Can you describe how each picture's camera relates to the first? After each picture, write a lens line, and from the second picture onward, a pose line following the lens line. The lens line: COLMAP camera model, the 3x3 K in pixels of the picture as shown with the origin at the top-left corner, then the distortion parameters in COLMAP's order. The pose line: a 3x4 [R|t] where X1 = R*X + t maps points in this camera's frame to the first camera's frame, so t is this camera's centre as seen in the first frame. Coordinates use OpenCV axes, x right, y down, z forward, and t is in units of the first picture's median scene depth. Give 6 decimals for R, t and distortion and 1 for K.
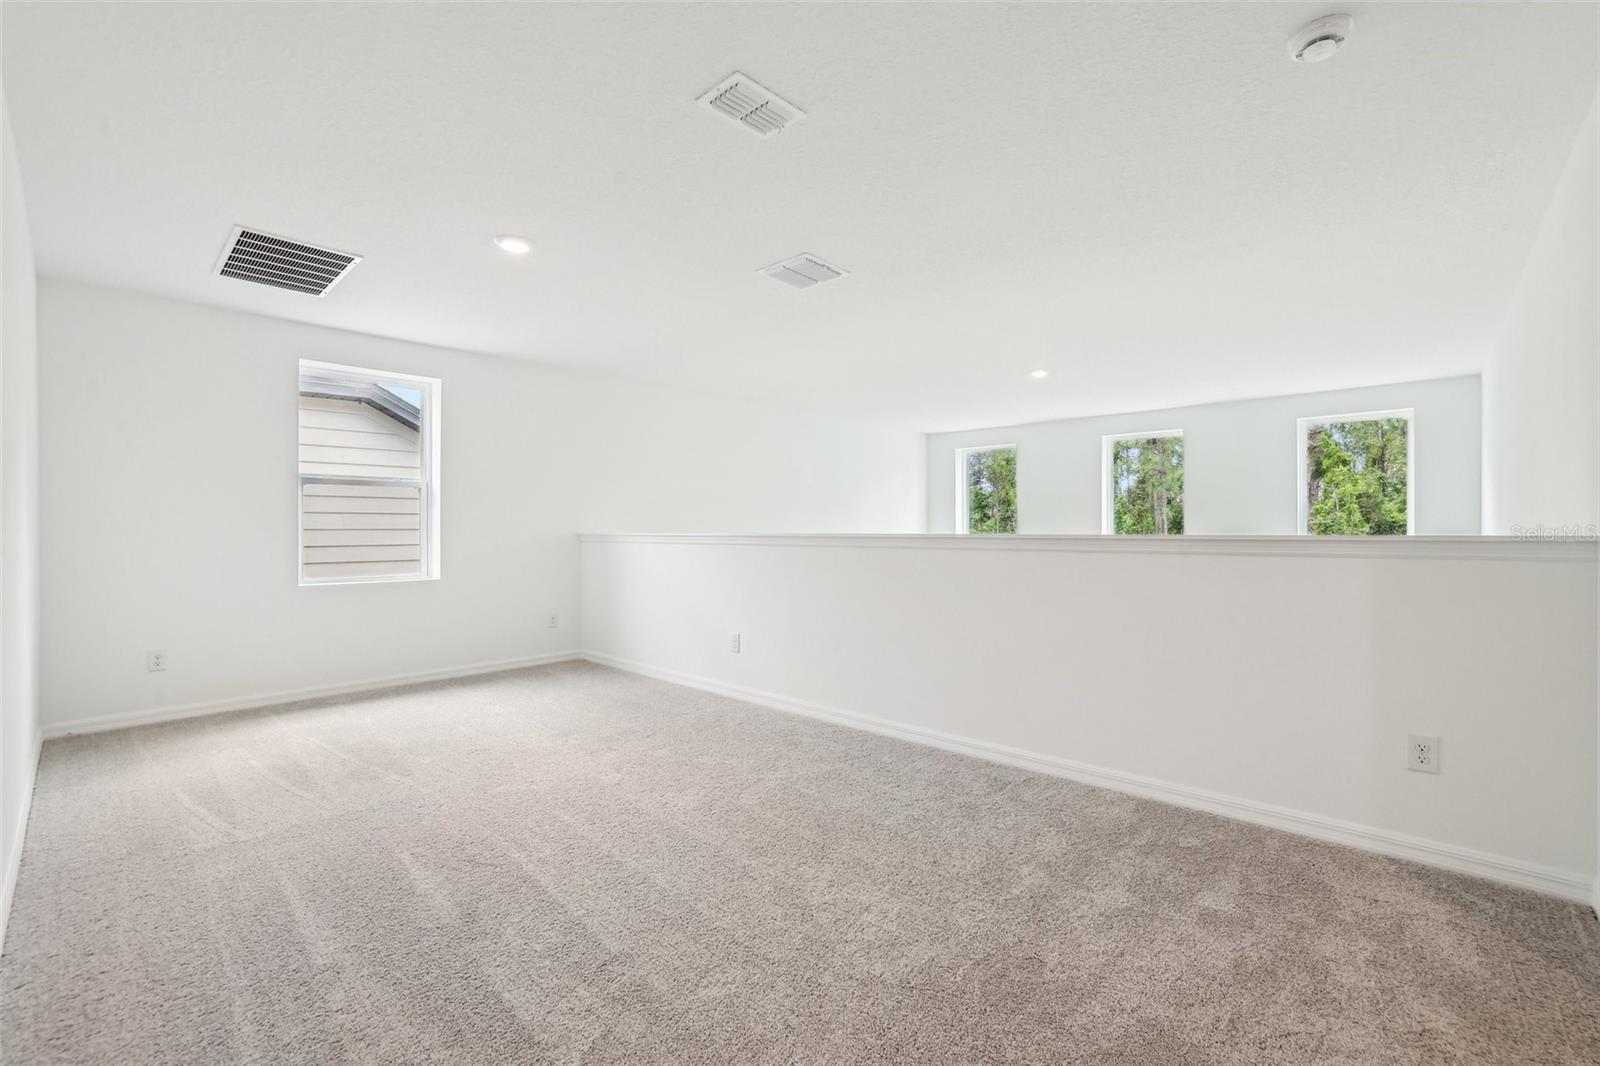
lens RADIAL K [[702.5, 0, 795.7], [0, 702.5, 532.3], [0, 0, 1]] dist [-0.046892, 0.020919]
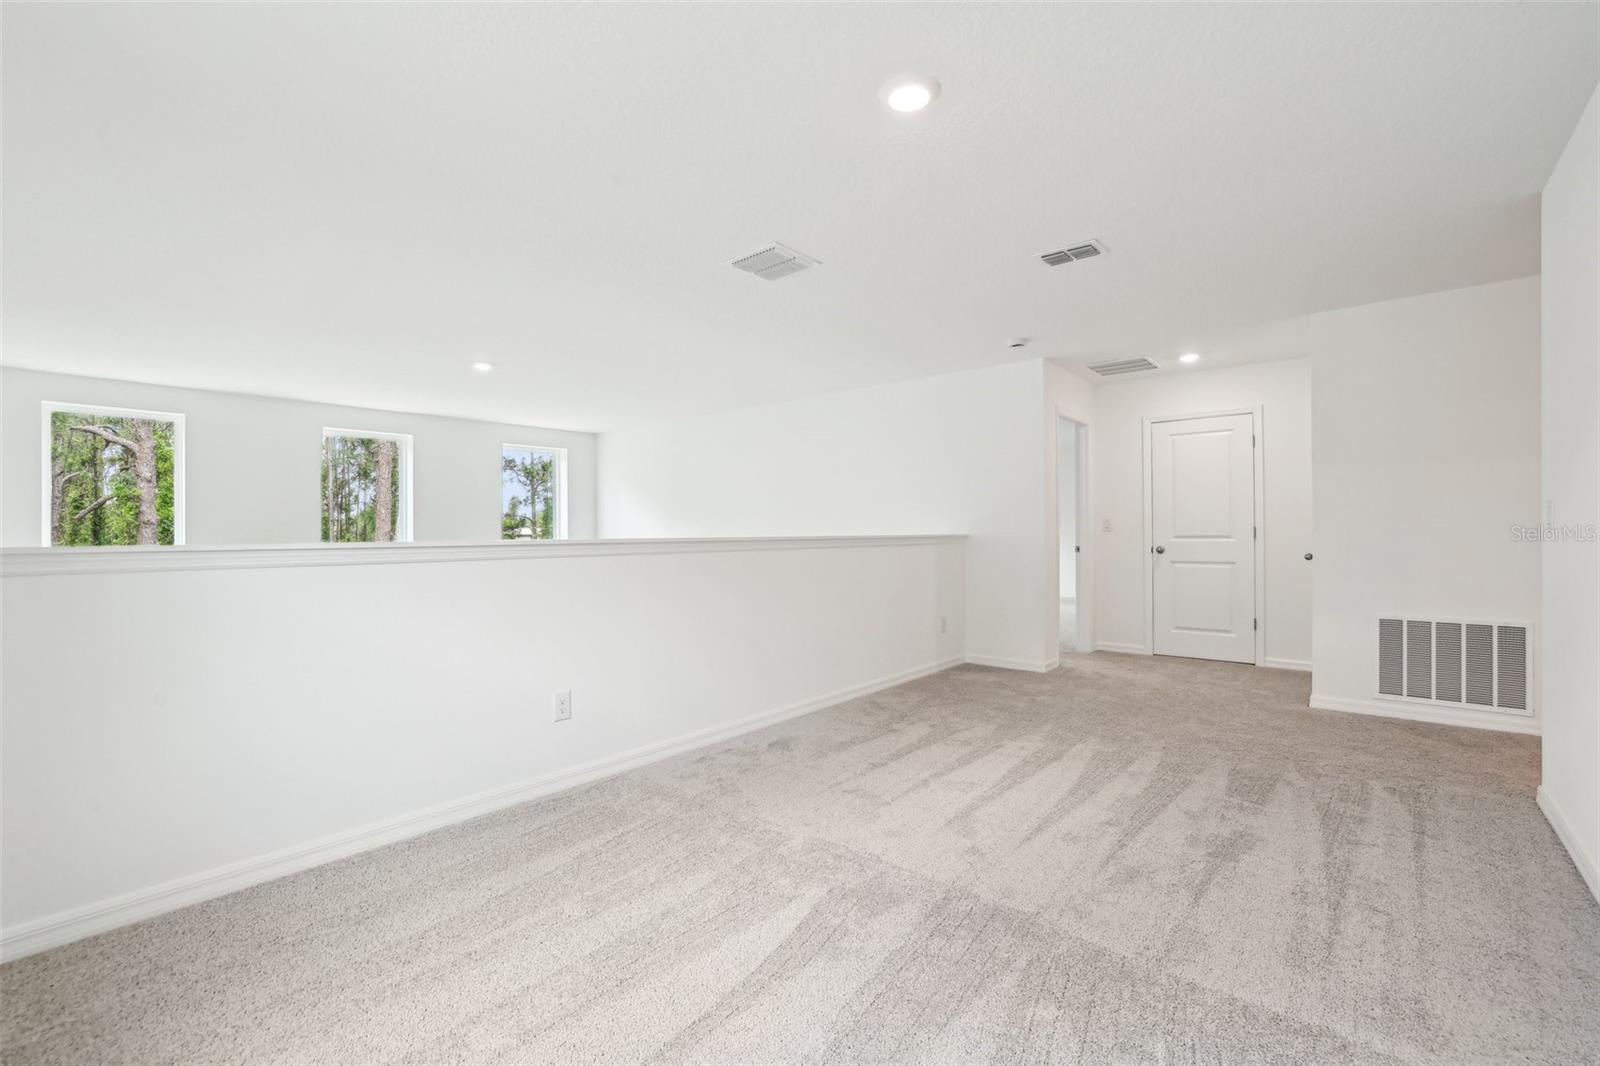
lens RADIAL K [[702.5, 0, 795.7], [0, 702.5, 532.3], [0, 0, 1]] dist [-0.046892, 0.020919]
pose [[-0.037693, -0.000665, 0.999289, -0.404906], [0.016870, 0.999857, 0.001302, 0.000643], [-0.999147, 0.016907, -0.037677, 0.417474]]
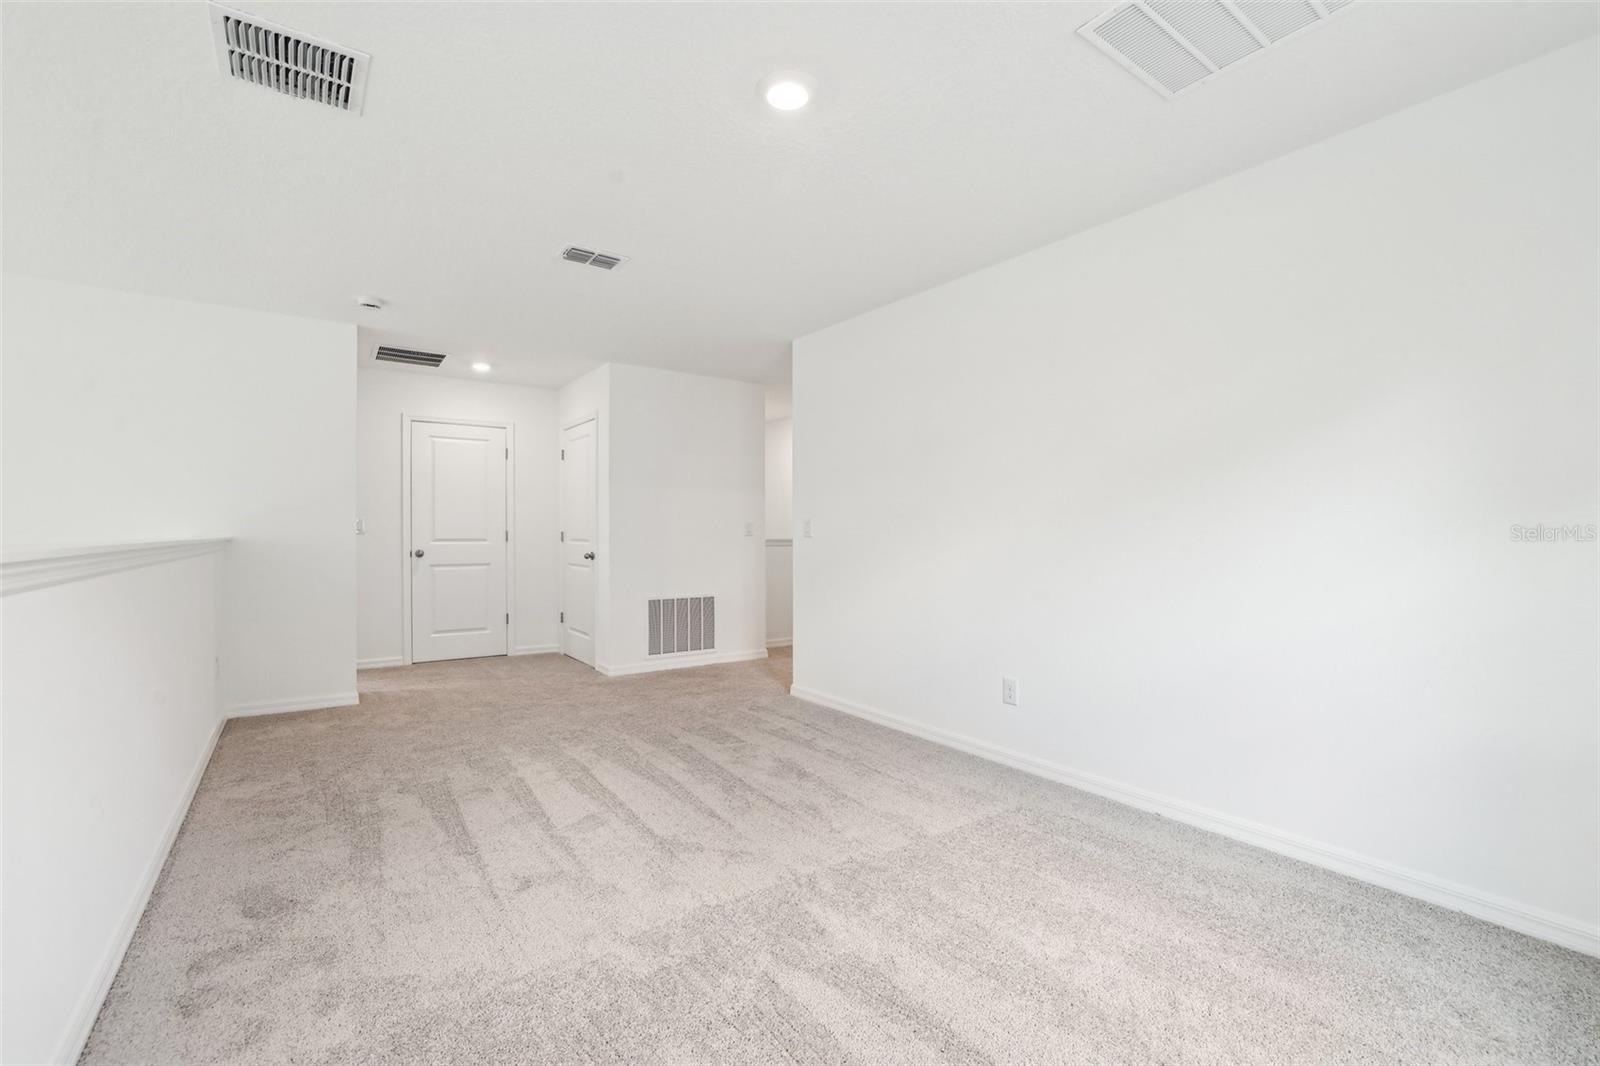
lens RADIAL K [[688.7, 0, 790.3], [0, 688.7, 532.3], [0, 0, 1]] dist [-0.043583, 0.017089]
pose [[-0.981121, -0.004795, 0.193335, -0.200801], [-0.003207, 0.999959, 0.008526, -0.002035], [-0.193368, 0.007745, -0.981096, 0.605146]]
